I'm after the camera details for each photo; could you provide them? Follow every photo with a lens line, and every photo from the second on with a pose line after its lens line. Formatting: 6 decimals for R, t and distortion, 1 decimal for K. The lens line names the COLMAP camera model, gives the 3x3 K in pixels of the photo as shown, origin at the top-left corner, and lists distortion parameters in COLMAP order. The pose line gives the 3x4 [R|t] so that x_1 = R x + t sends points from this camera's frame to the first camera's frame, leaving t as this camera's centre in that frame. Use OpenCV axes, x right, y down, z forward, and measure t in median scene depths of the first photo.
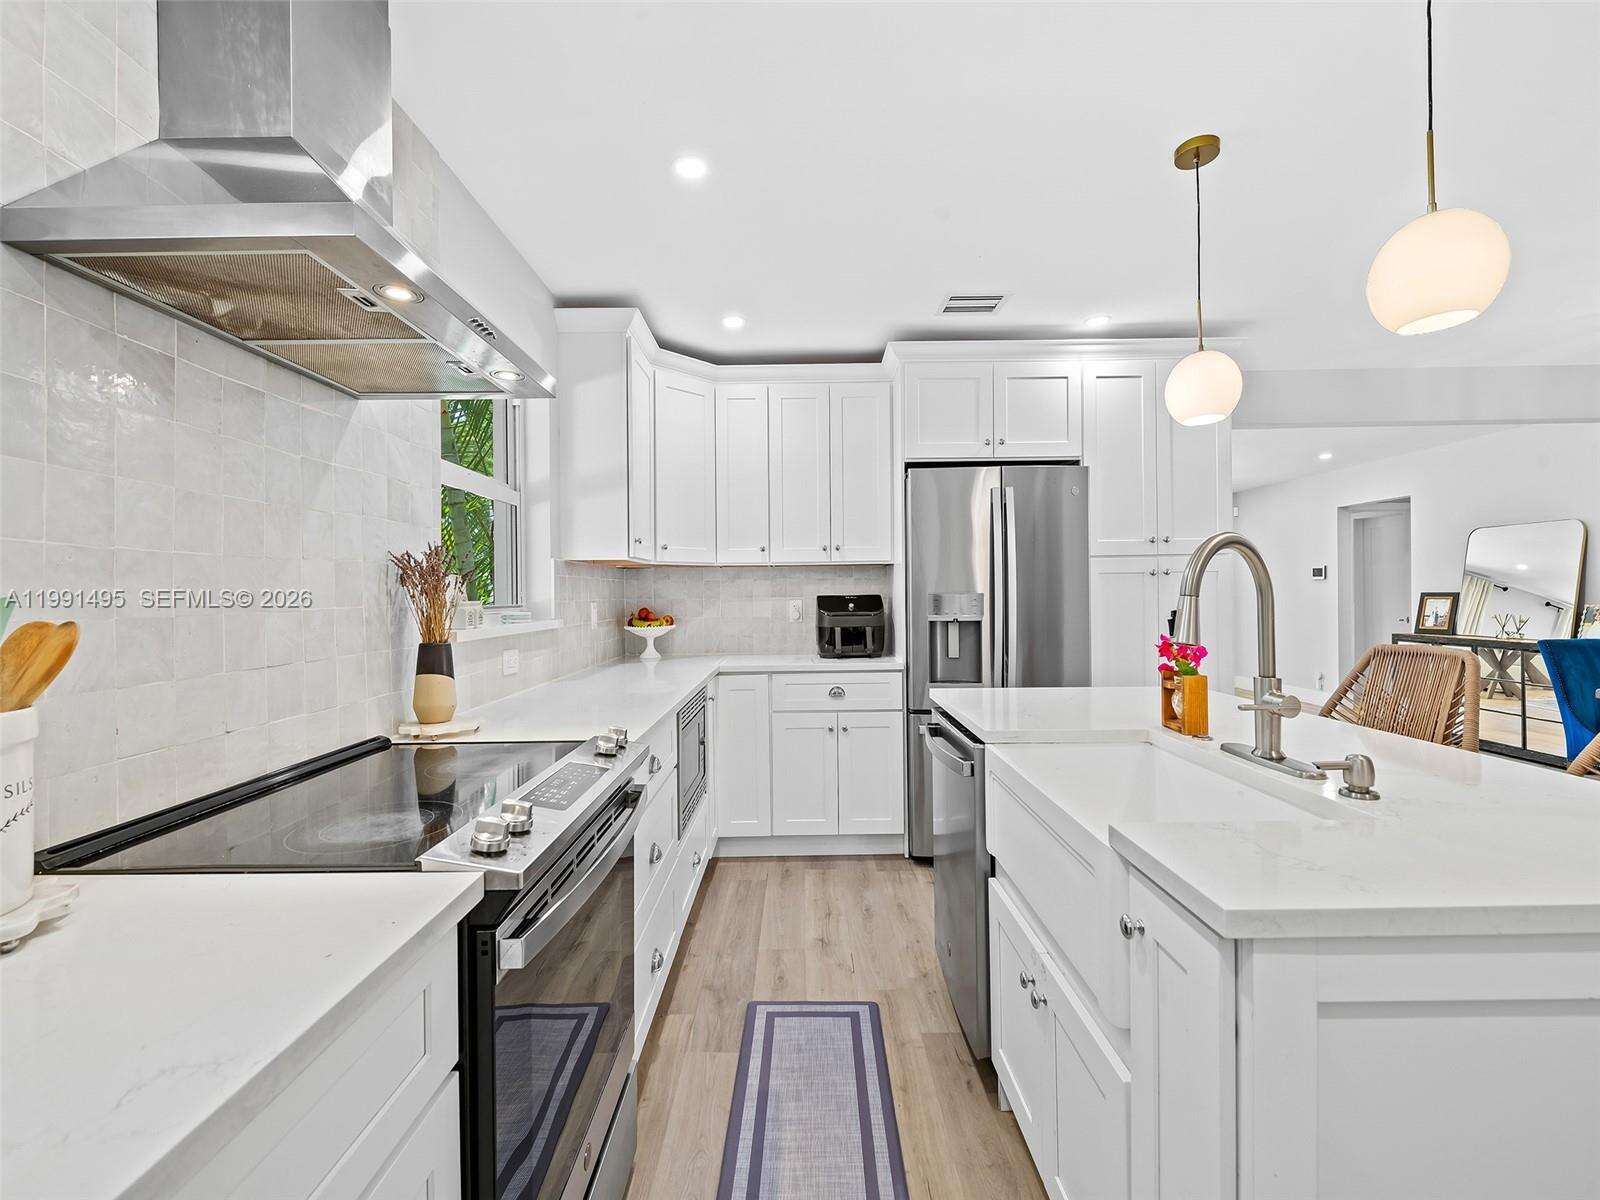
lens RADIAL K [[666.9, 0, 792.3], [0, 666.9, 599.0], [0, 0, 1]] dist [0.001509, -0.002591]
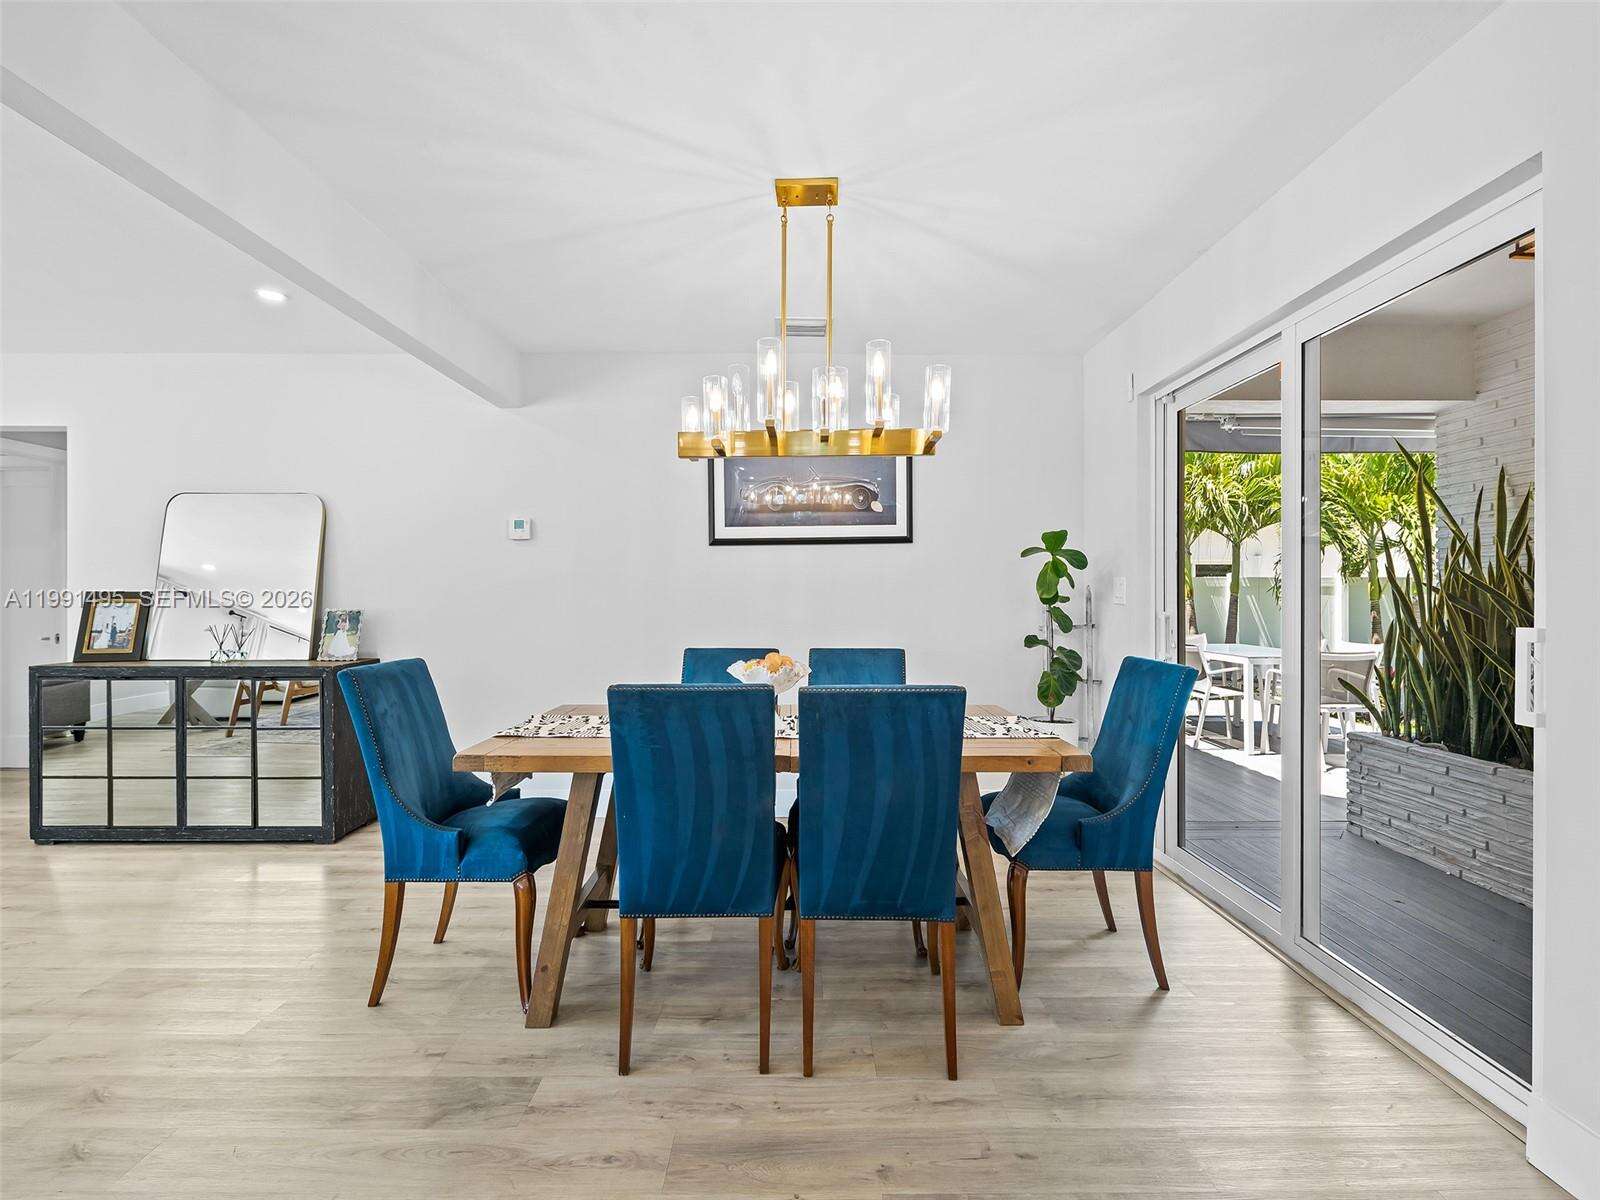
lens RADIAL K [[666.9, 0, 792.3], [0, 666.9, 599.0], [0, 0, 1]] dist [0.001509, -0.002591]
pose [[-0.016558, 0.011892, 0.999792, 0.356877], [0.007276, 0.999904, -0.011773, 0.008120], [-0.999836, 0.007080, -0.016643, 0.399386]]
